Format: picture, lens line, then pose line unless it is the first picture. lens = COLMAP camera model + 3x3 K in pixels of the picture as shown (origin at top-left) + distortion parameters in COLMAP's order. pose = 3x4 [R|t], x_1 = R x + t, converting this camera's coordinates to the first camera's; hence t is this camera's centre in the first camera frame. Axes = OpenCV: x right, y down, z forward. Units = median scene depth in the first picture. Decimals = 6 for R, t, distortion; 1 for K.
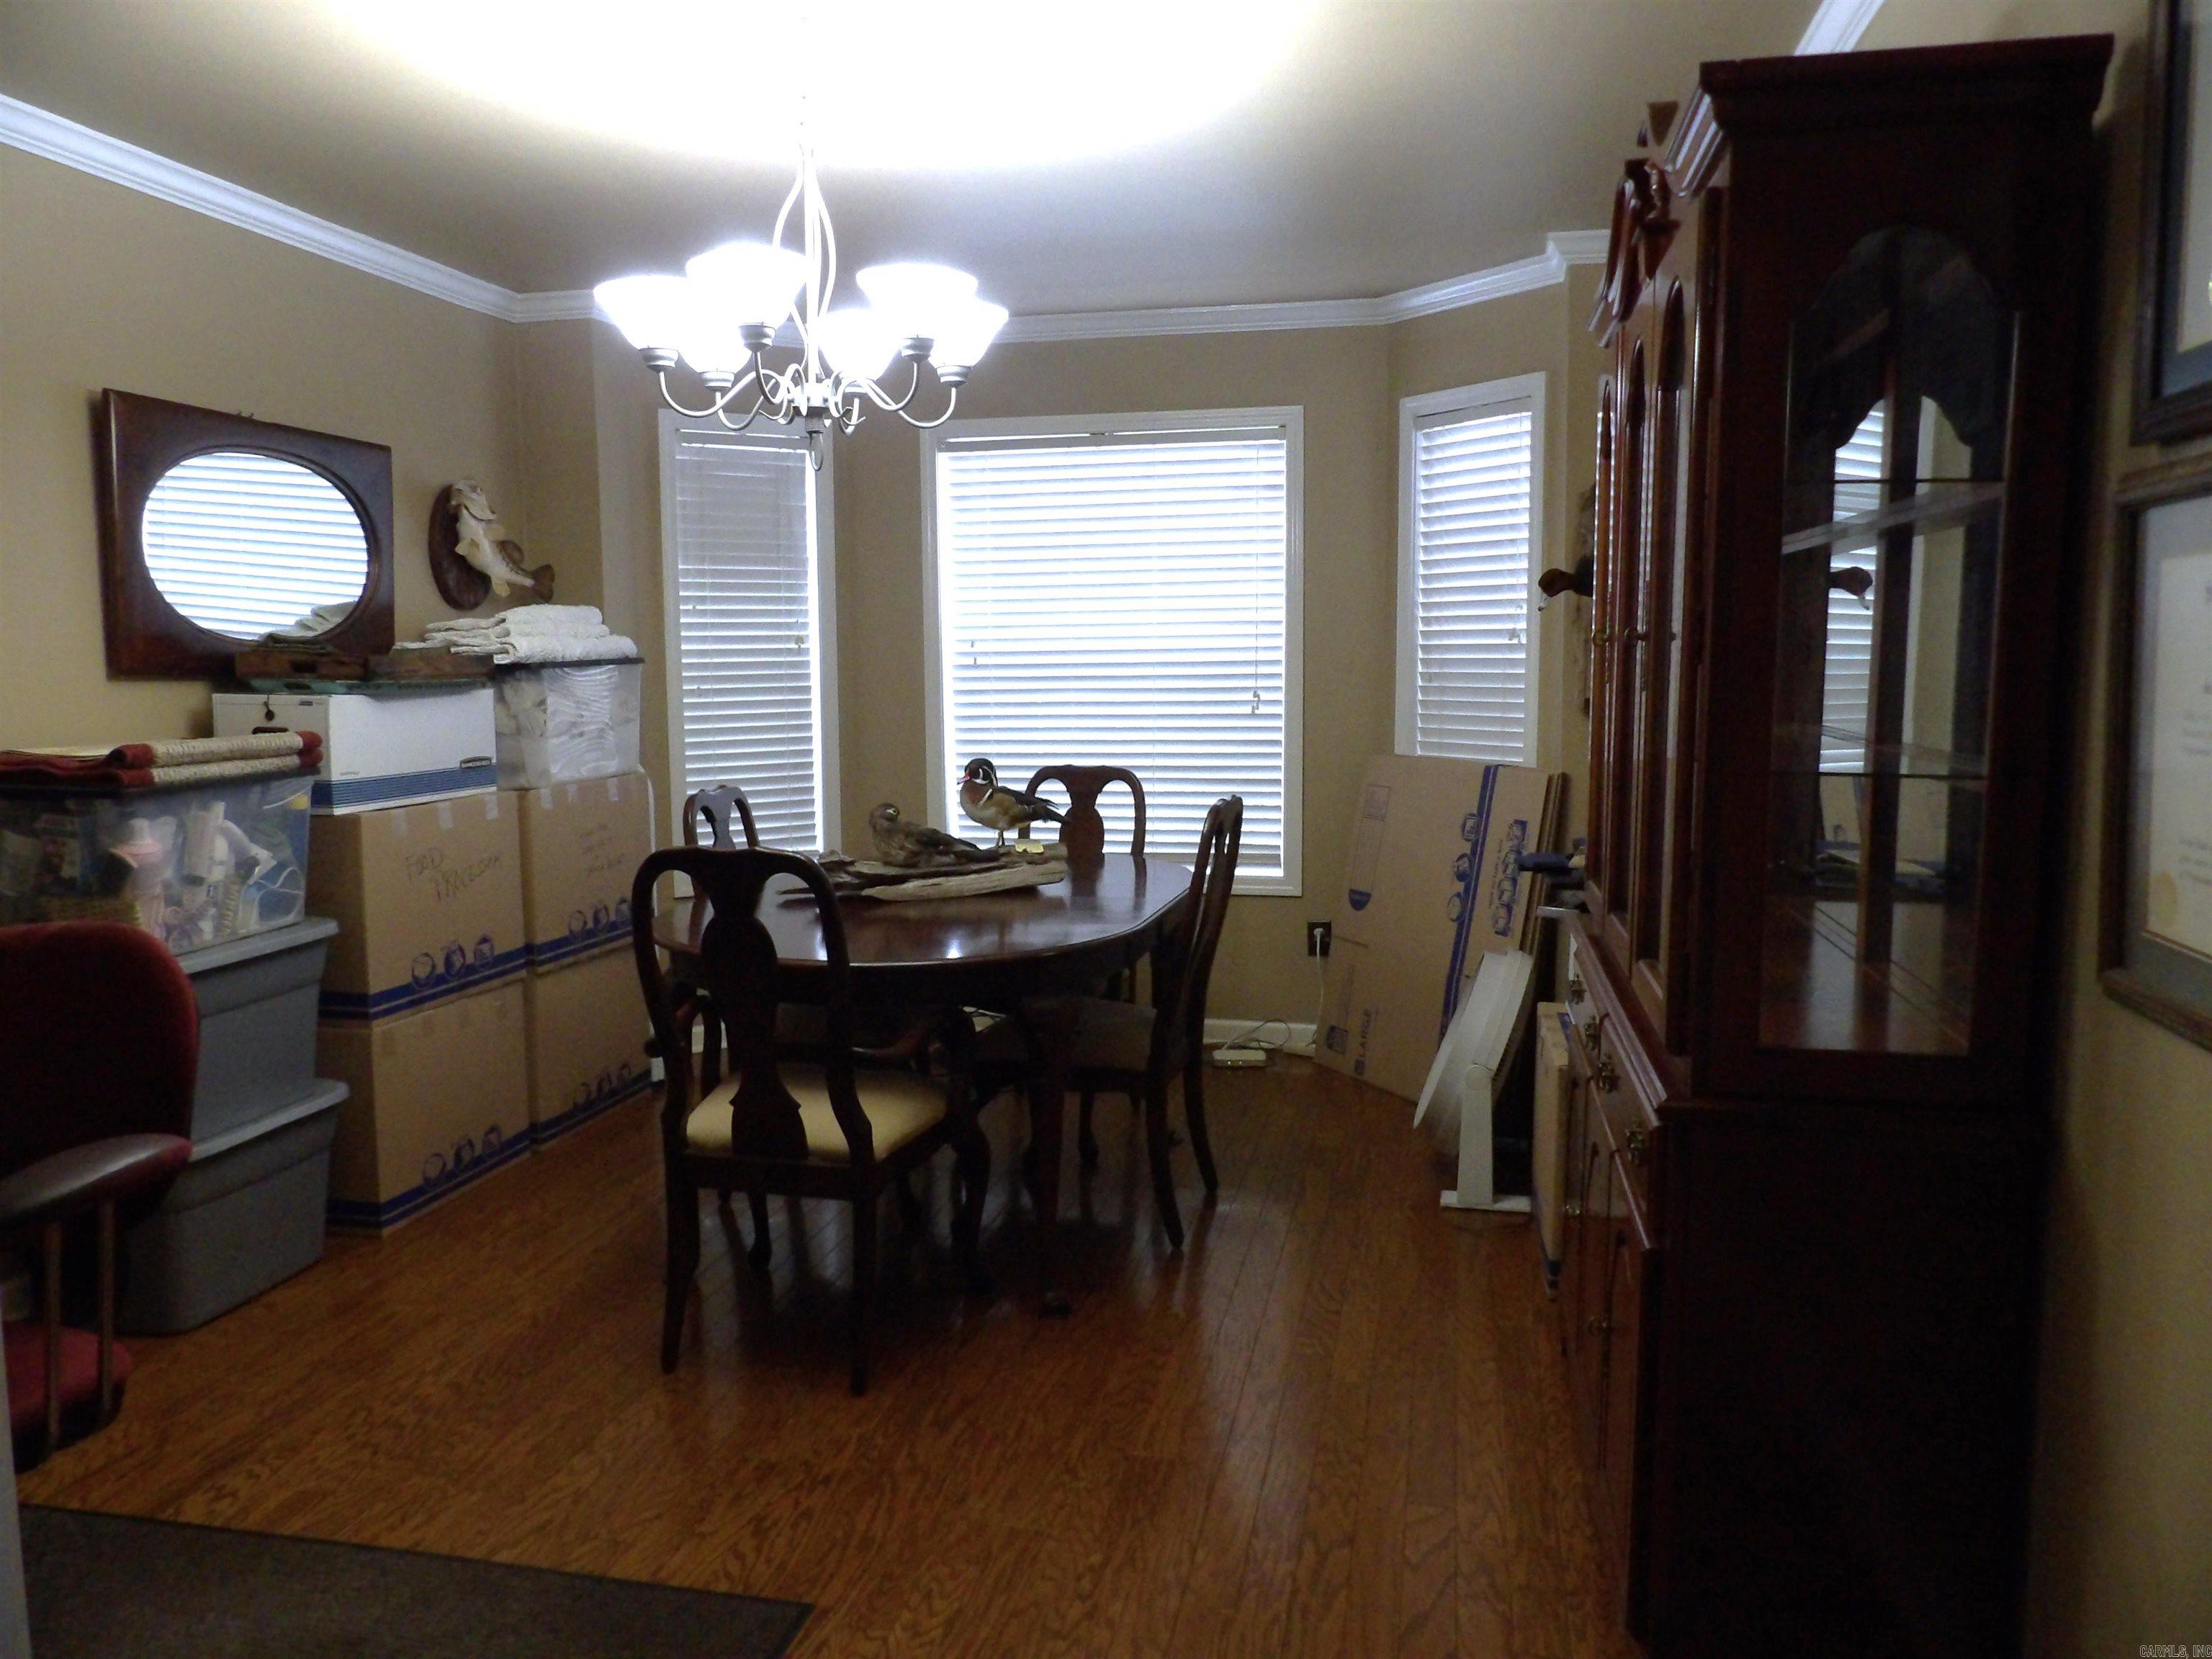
lens RADIAL K [[1608.8, 0, 1105.8], [0, 1608.8, 823.2], [0, 0, 1]] dist [-0.035609, 0.038334]
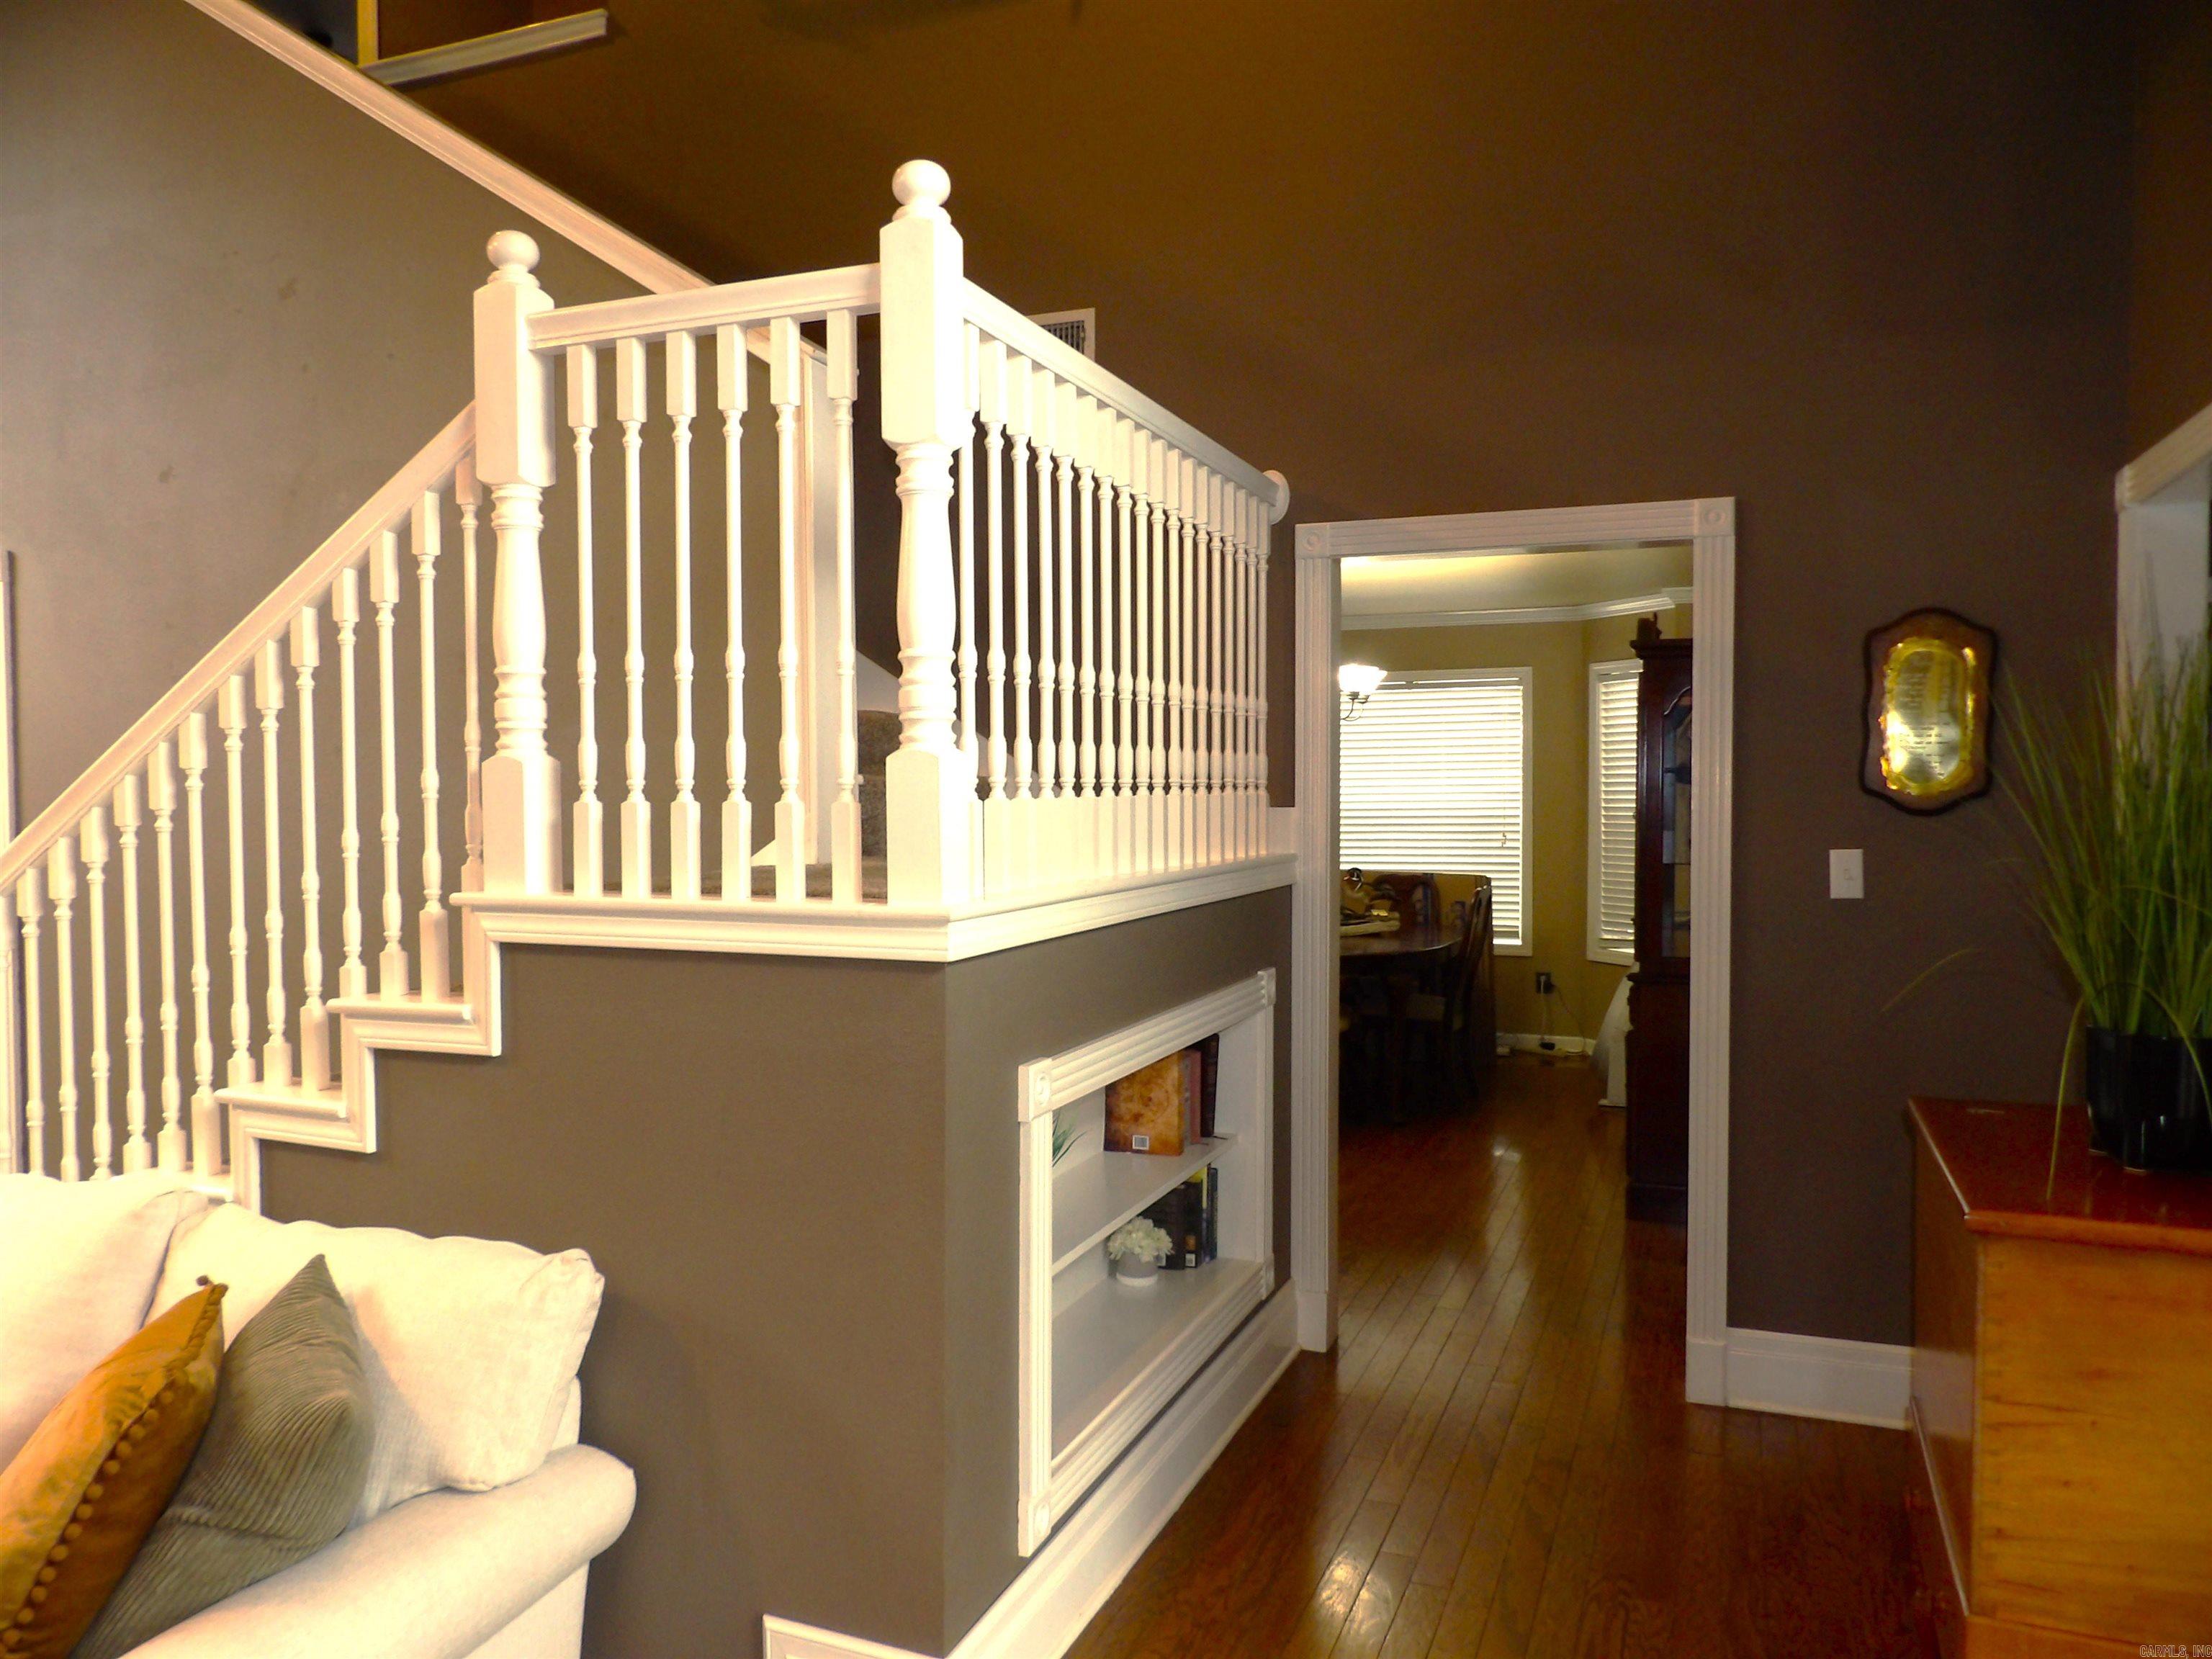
lens RADIAL K [[1608.8, 0, 1074.5], [0, 1608.8, 820.1], [0, 0, 1]] dist [-0.035609, 0.038334]
pose [[0.982117, 0.008132, -0.188093, -0.032595], [-0.024716, 0.995989, -0.085989, 0.060059], [0.186640, 0.089101, 0.978380, -0.732338]]
